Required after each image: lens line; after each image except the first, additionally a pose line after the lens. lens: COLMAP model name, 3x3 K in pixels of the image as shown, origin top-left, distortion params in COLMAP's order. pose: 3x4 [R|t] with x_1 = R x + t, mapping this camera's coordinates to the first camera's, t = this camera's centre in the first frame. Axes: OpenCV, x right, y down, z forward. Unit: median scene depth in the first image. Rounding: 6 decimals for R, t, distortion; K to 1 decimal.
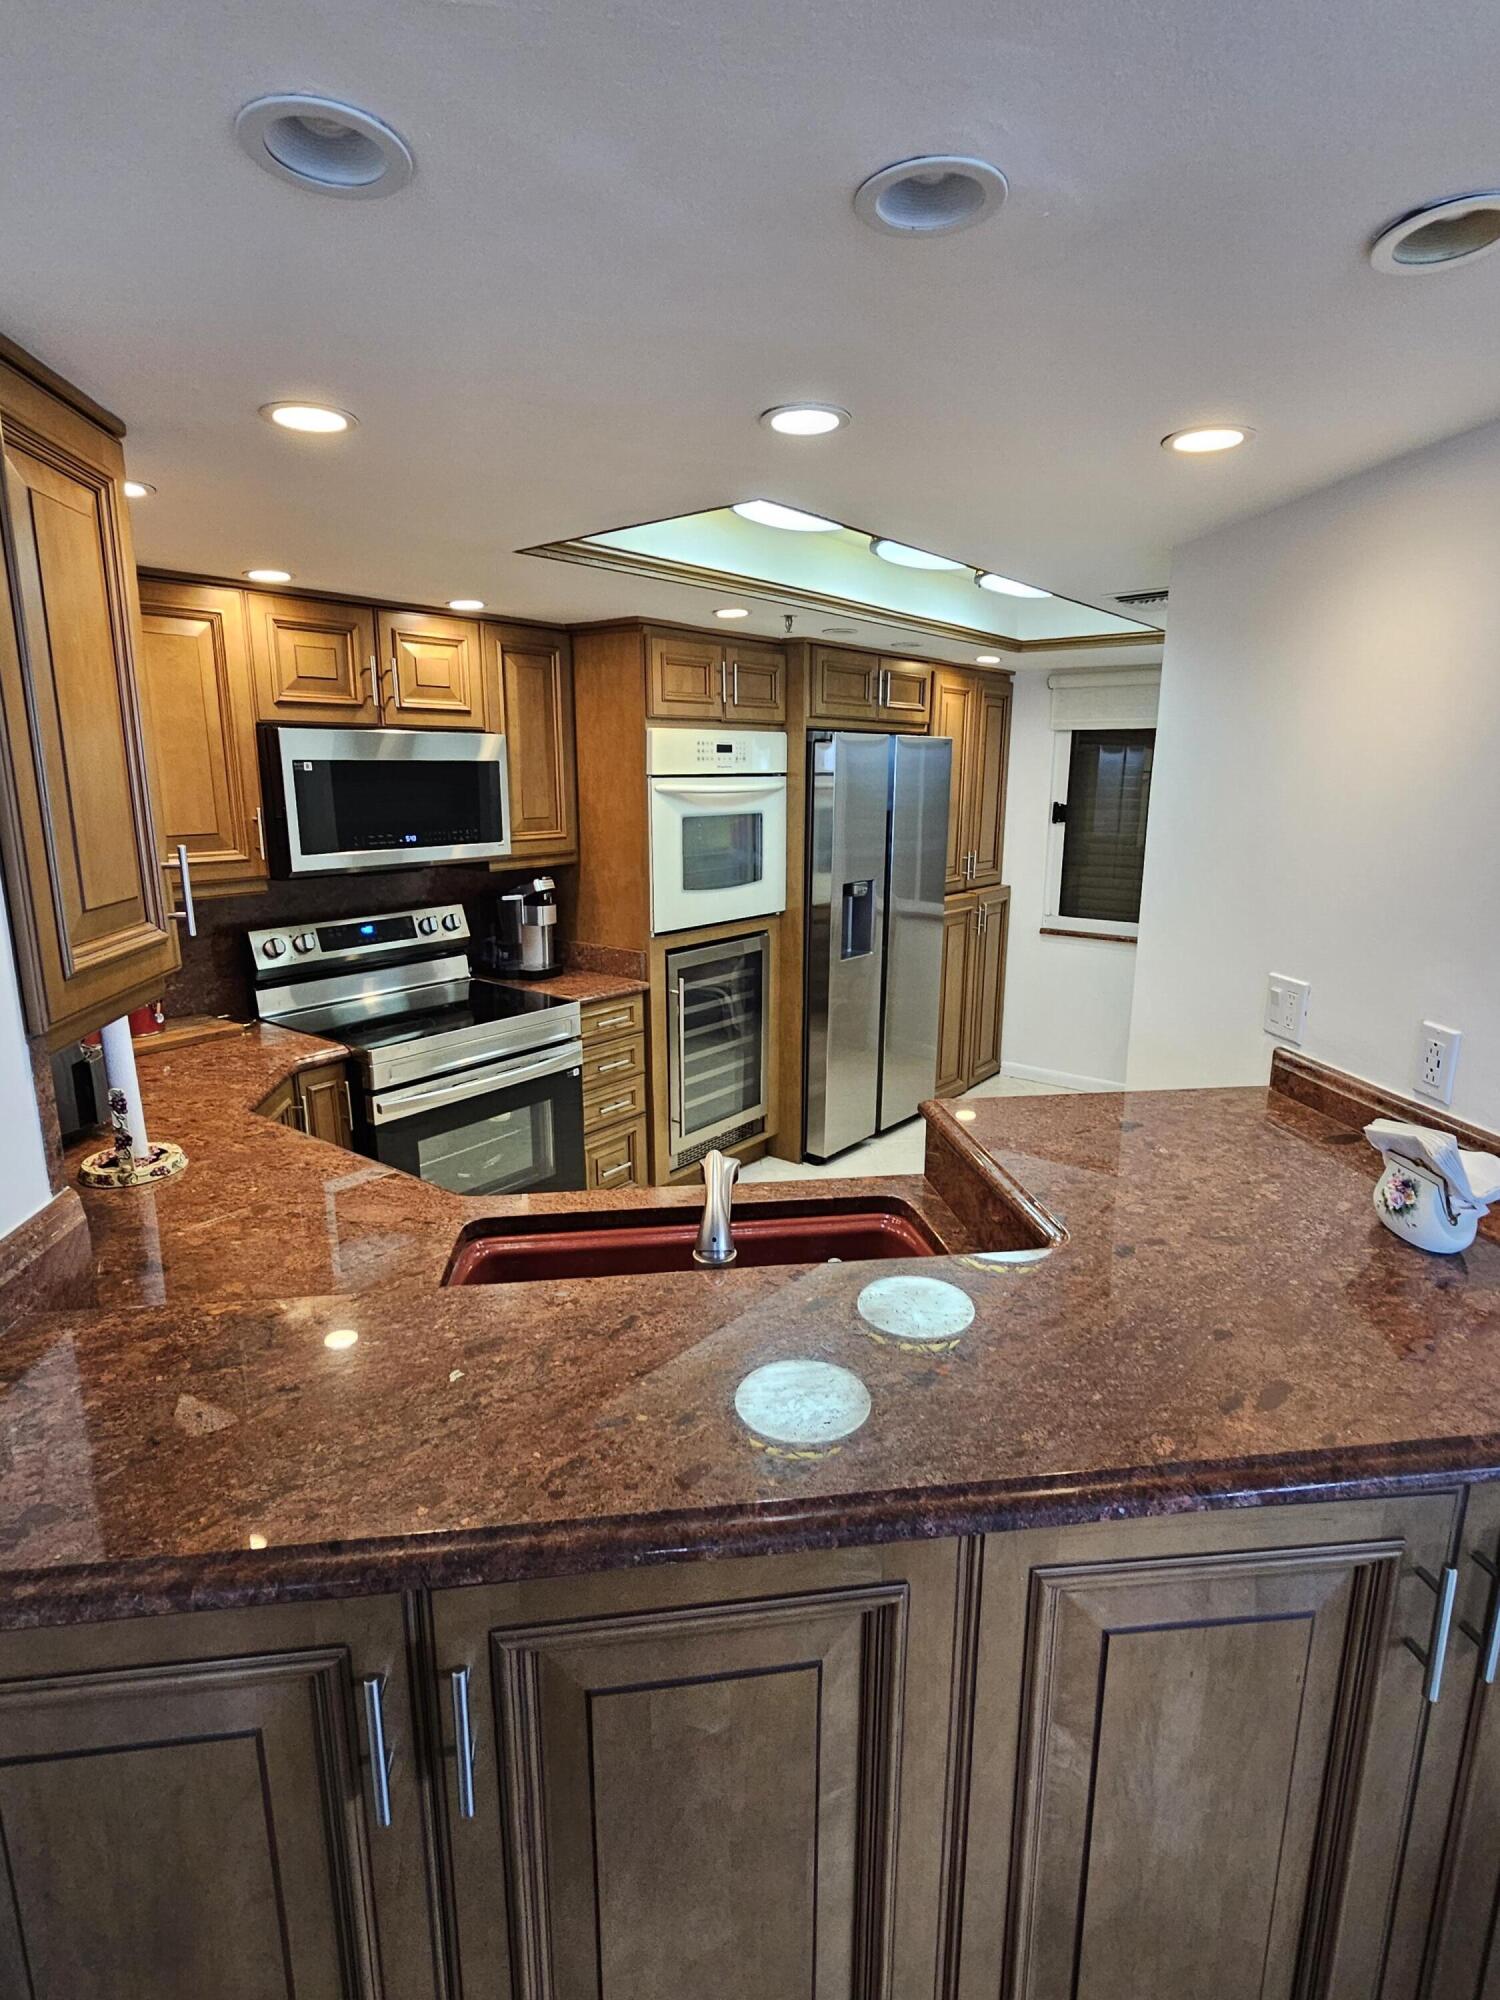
lens RADIAL K [[1037.4, 0, 749.8], [0, 1037.4, 996.9], [0, 0, 1]] dist [0.005508, -0.001811]
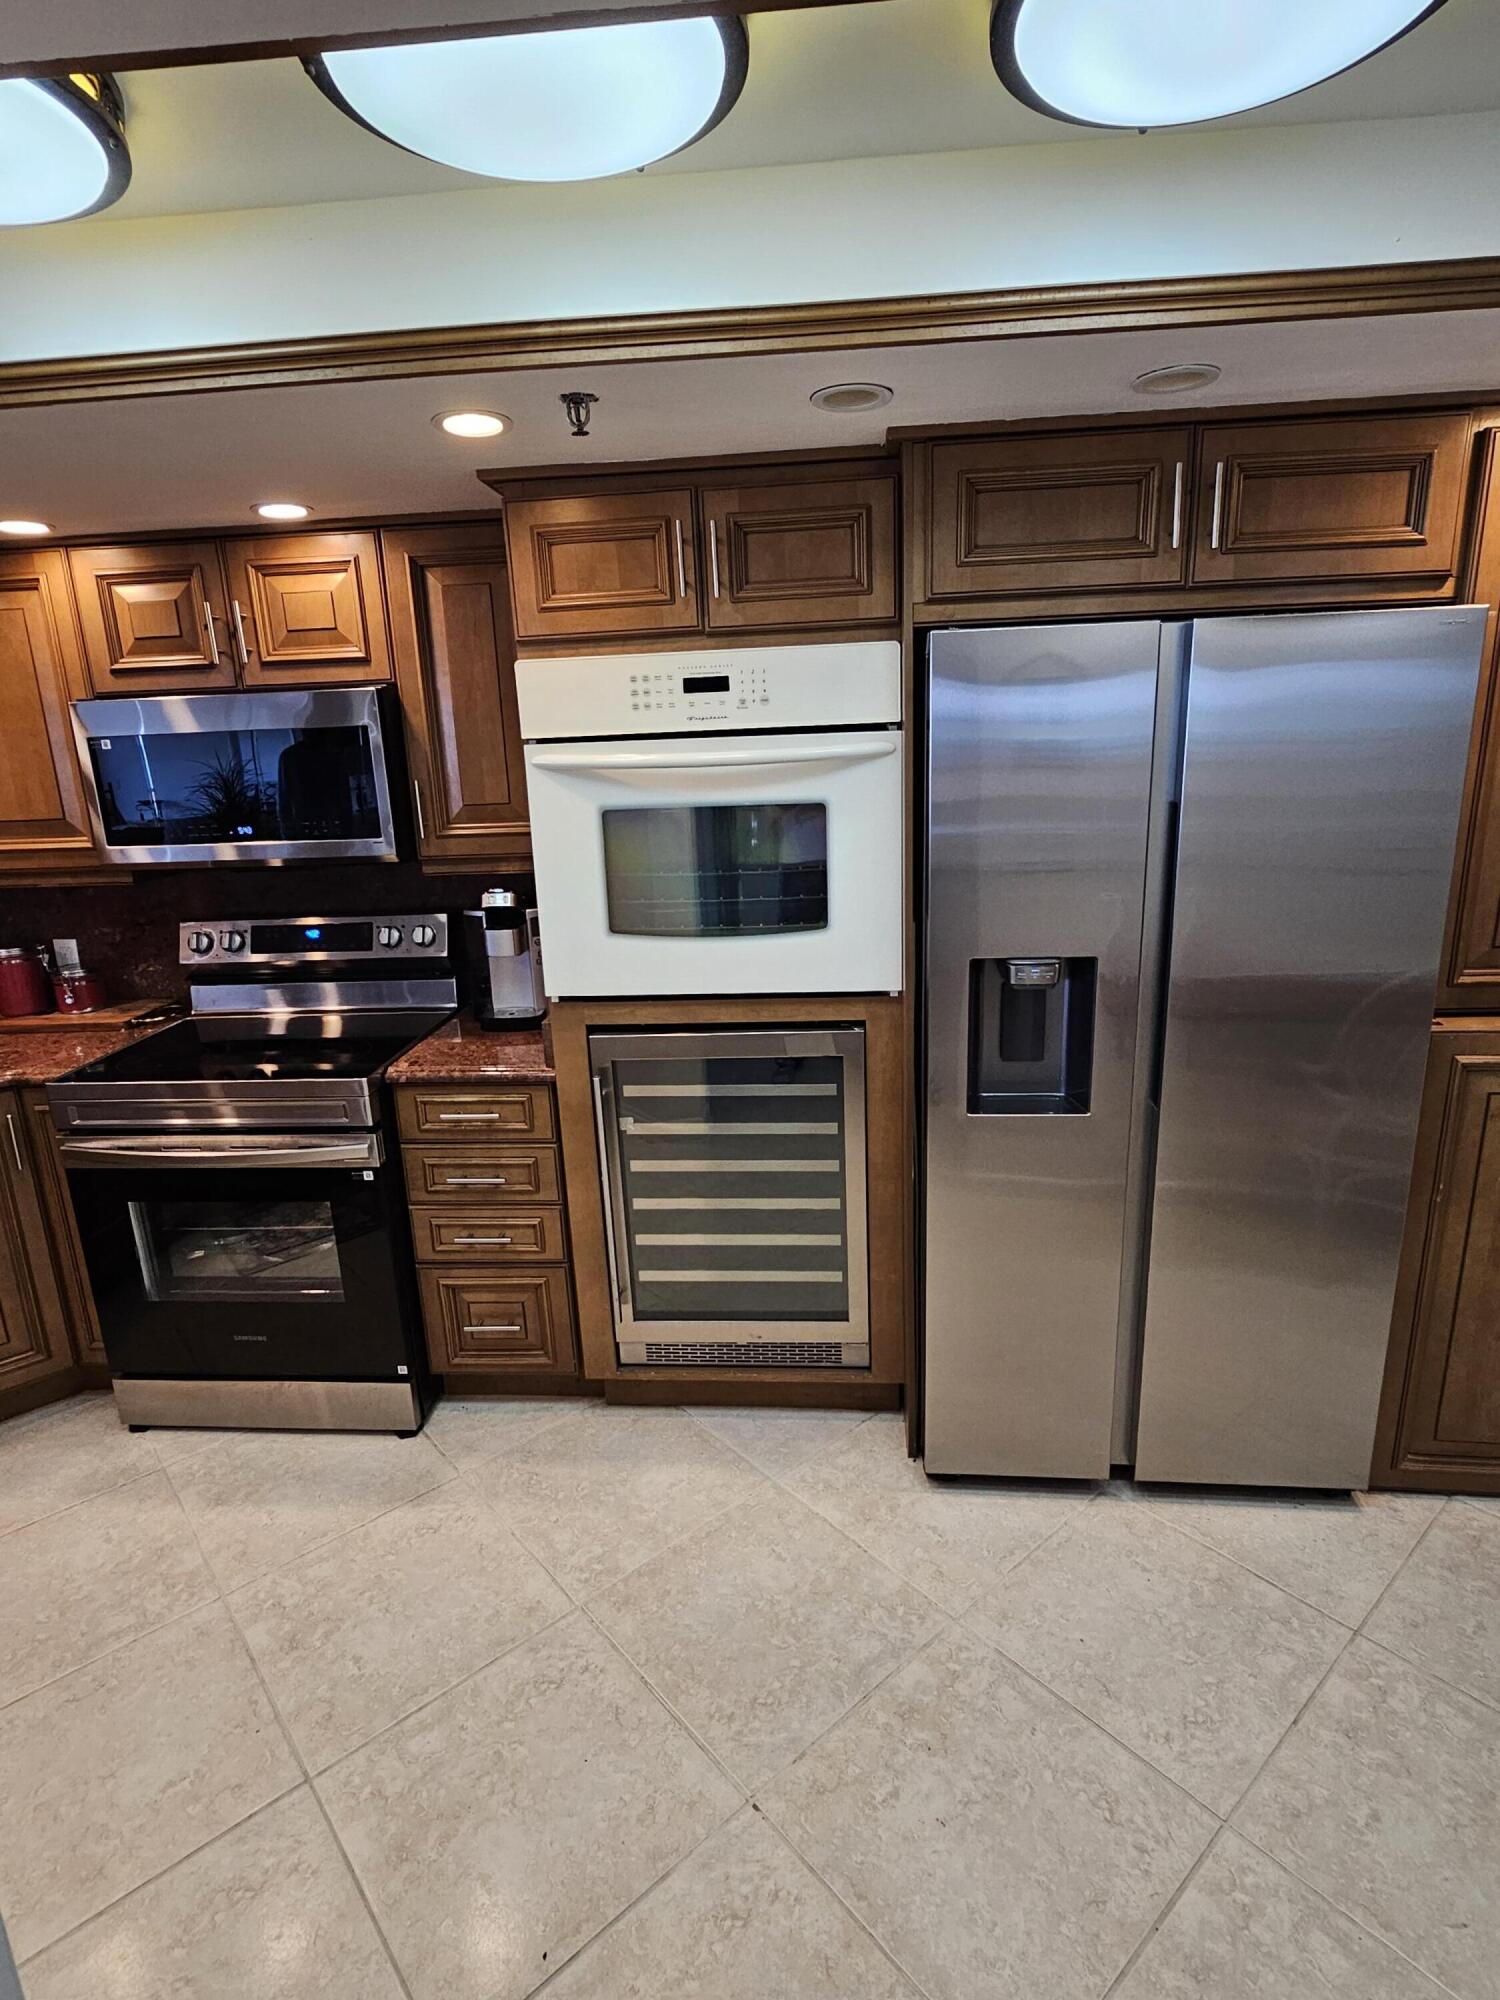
lens RADIAL K [[1037.4, 0, 750.7], [0, 1037.4, 990.9], [0, 0, 1]] dist [0.005508, -0.001811]
pose [[0.553164, 0.180194, -0.813351, 0.472362], [-0.141683, 0.982452, 0.121298, -0.155475], [0.820936, 0.048140, 0.568988, 0.739535]]
